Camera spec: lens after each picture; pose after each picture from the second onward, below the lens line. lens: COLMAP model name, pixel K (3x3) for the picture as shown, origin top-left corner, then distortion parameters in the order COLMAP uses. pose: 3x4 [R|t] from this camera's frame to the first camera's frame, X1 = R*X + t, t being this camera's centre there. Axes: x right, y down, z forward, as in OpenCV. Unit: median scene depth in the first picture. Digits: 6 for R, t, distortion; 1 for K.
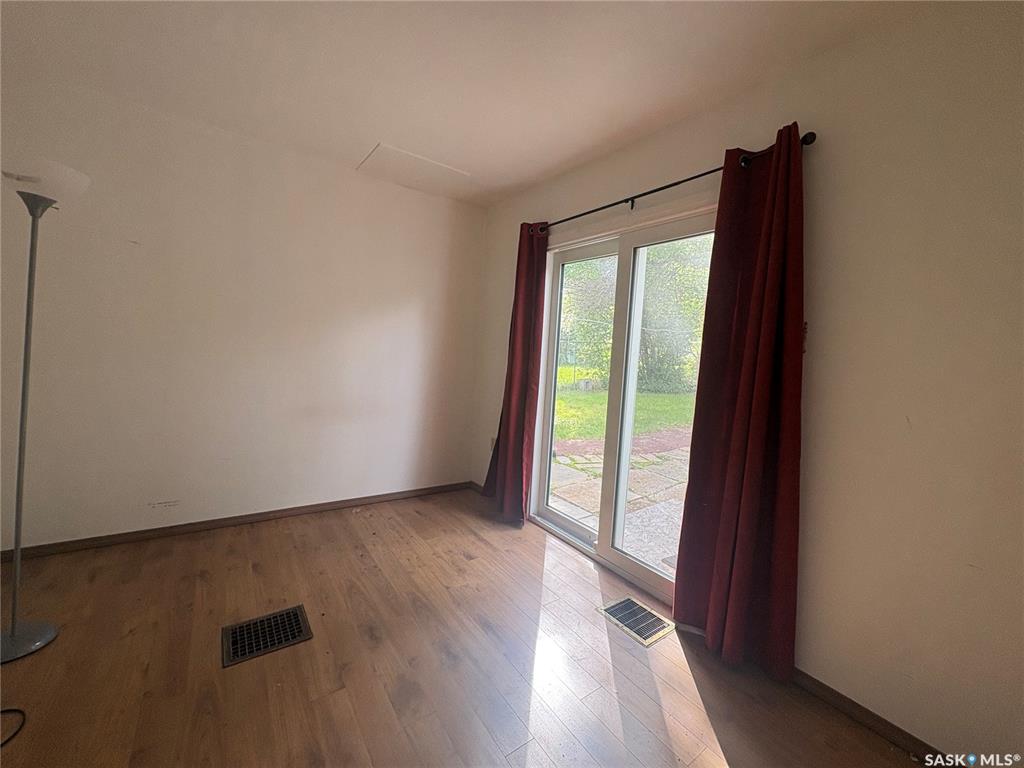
lens RADIAL K [[406.5, 0, 511.0], [0, 406.5, 382.4], [0, 0, 1]] dist [-0.003122, 0.001138]
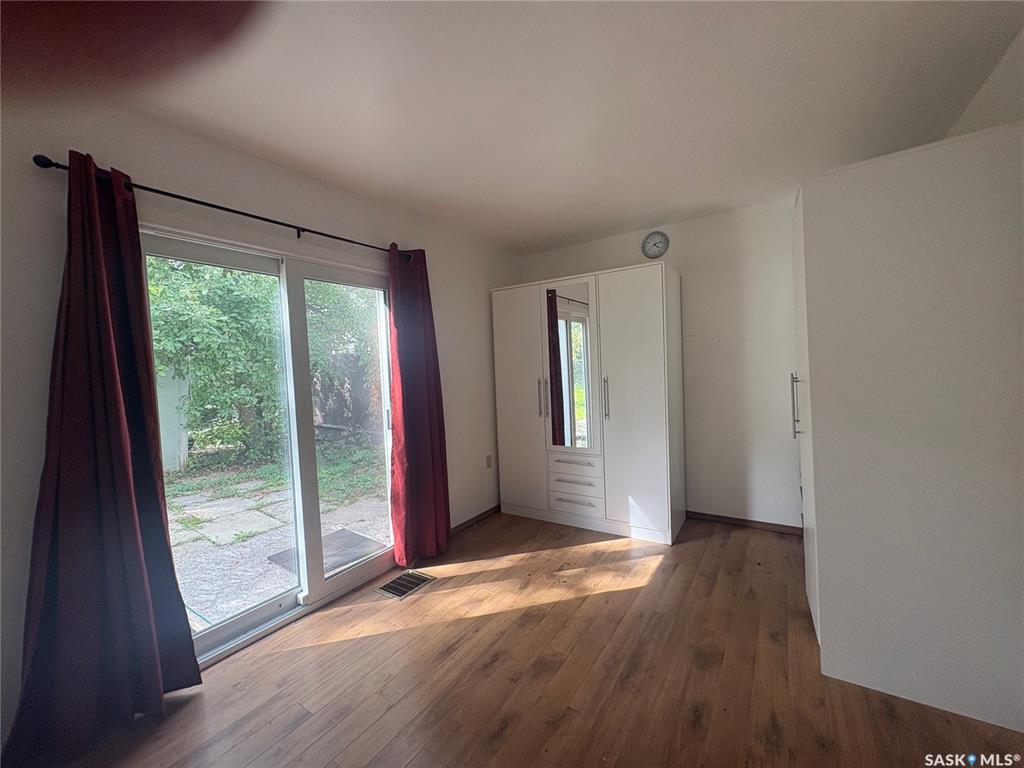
lens RADIAL K [[406.5, 0, 512.0], [0, 406.5, 387.0], [0, 0, 1]] dist [-0.003122, 0.001138]
pose [[-0.353258, -0.084817, 0.931673, -1.072540], [0.109596, 0.985272, 0.131252, -0.182502], [-0.929084, 0.148473, -0.338760, 1.160360]]
